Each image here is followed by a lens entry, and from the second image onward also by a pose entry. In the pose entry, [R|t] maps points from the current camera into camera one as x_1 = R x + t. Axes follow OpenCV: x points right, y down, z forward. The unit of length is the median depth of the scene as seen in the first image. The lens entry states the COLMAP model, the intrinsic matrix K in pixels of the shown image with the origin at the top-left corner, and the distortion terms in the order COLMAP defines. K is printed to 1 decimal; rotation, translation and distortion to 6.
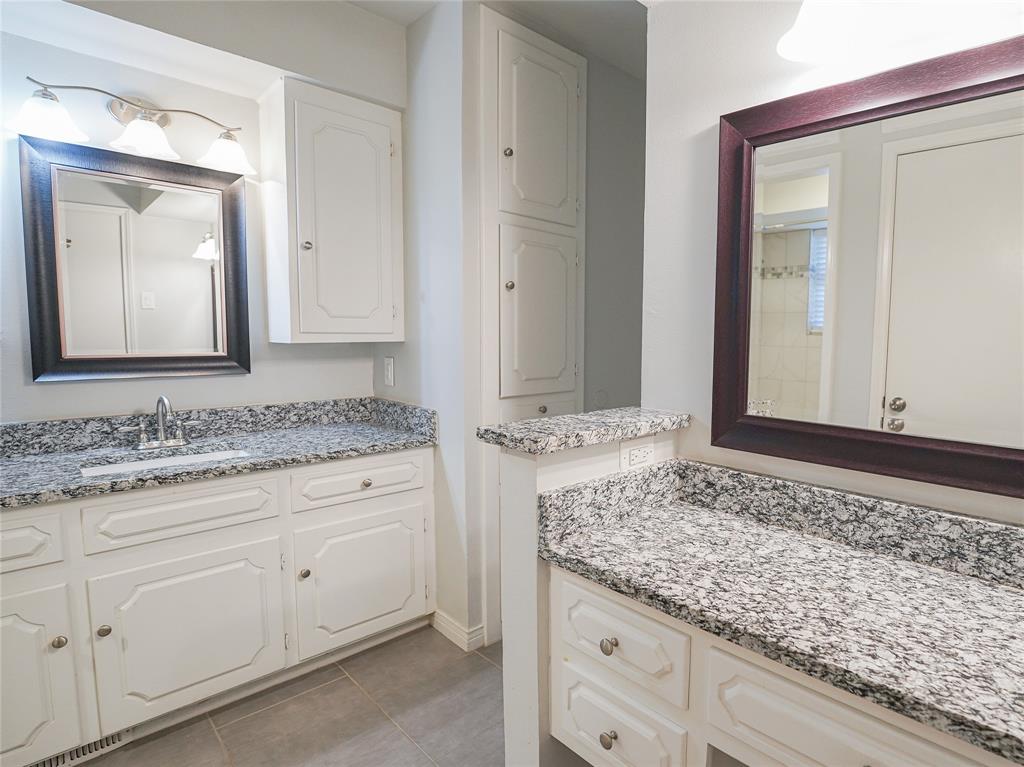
lens RADIAL K [[592.0, 0, 490.3], [0, 592.0, 386.1], [0, 0, 1]] dist [-0.035201, -0.001051]
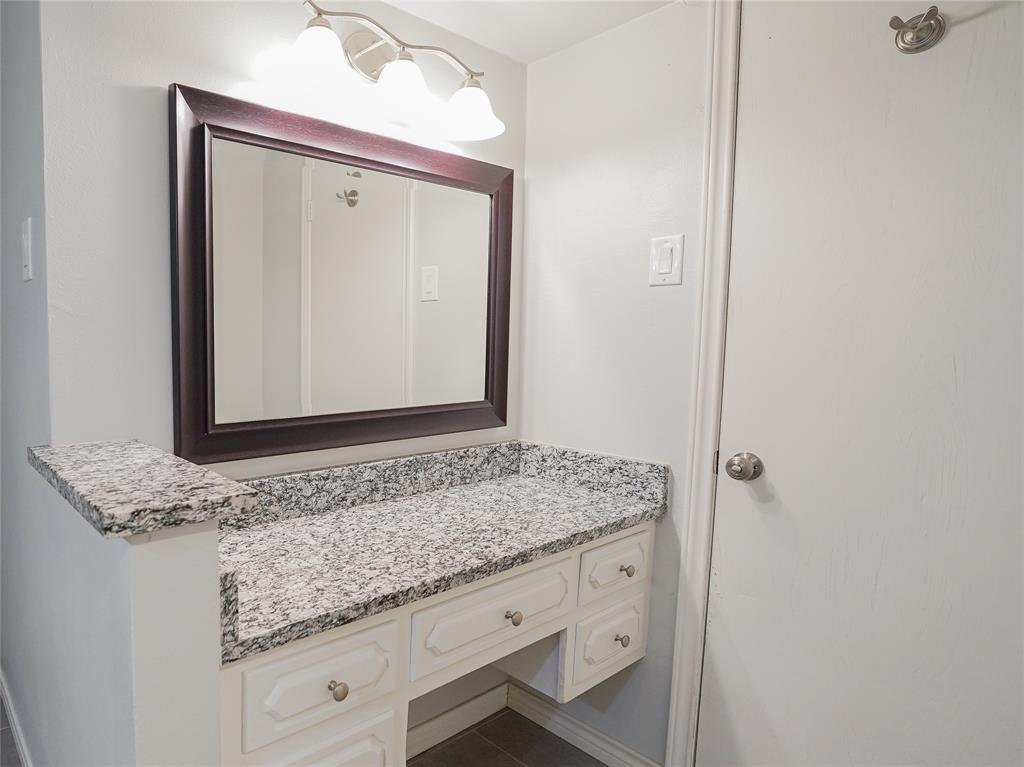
lens RADIAL K [[592.0, 0, 490.3], [0, 592.0, 386.1], [0, 0, 1]] dist [-0.035201, -0.001051]
pose [[-0.039719, -0.094569, 0.994726, -0.599416], [0.087039, 0.991400, 0.097728, -0.075599], [-0.995413, 0.090462, -0.031147, 0.702382]]
